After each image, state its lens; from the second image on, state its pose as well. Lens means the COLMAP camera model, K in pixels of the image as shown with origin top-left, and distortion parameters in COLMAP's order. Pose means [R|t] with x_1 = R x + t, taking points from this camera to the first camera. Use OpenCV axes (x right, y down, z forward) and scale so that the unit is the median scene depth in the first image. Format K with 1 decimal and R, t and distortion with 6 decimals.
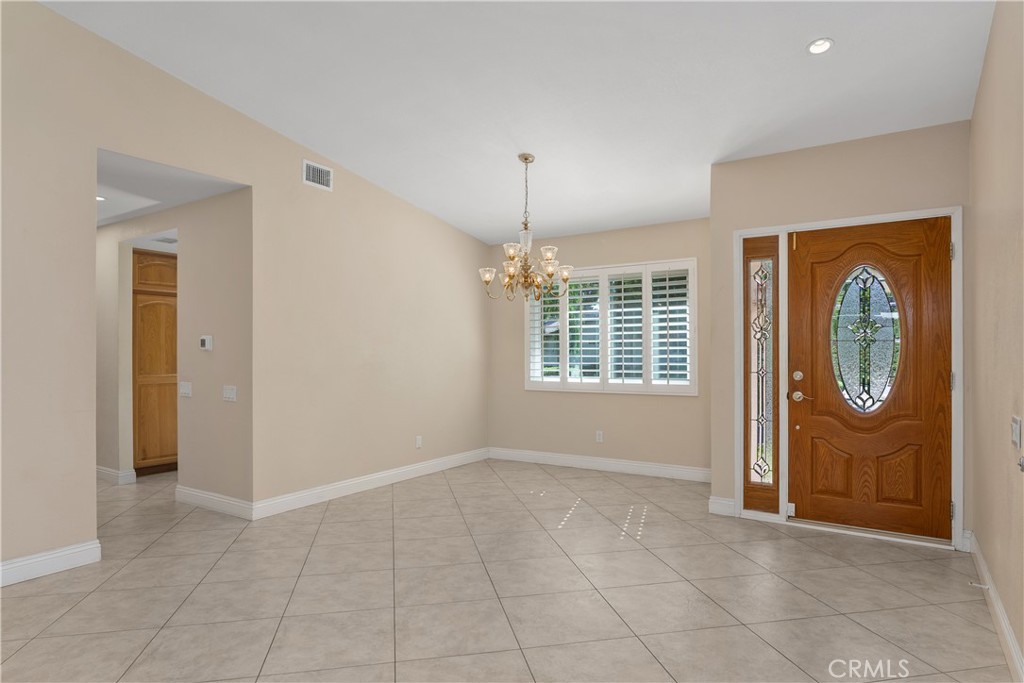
lens RADIAL K [[601.2, 0, 512.0], [0, 601.2, 341.5], [0, 0, 1]] dist [0.003851, 0.000389]
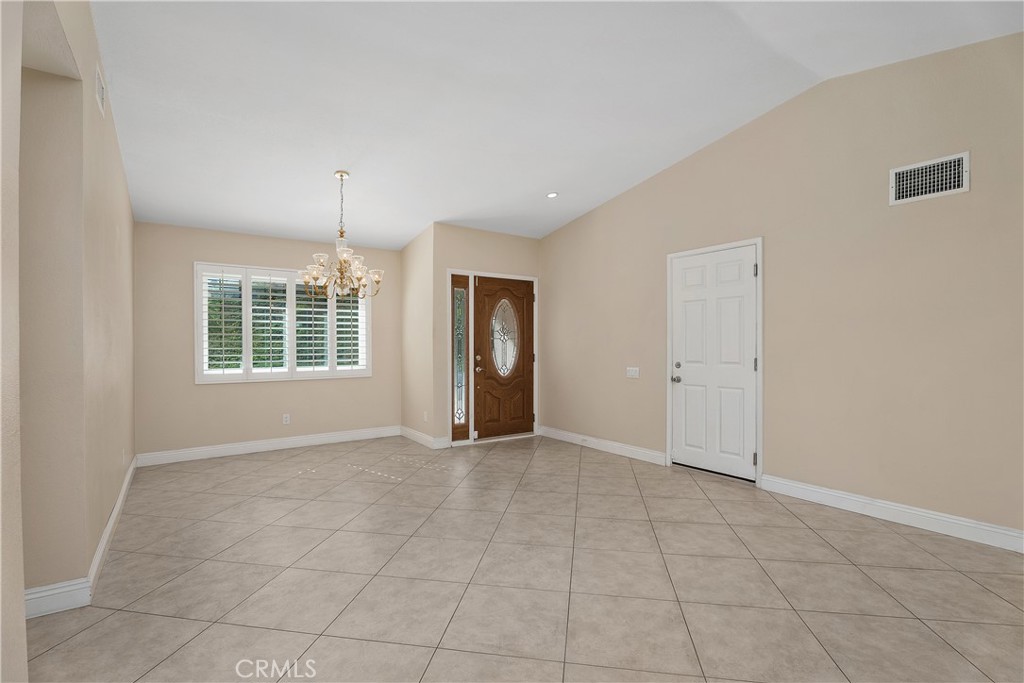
lens RADIAL K [[466.0, 0, 512.0], [0, 466.0, 341.5], [0, 0, 1]] dist [-0.001242, 0.000007]
pose [[0.364086, 0.007273, 0.931337, -0.745149], [-0.016464, 0.999864, -0.001372, 0.008509], [-0.931220, -0.014834, 0.364156, 0.407081]]
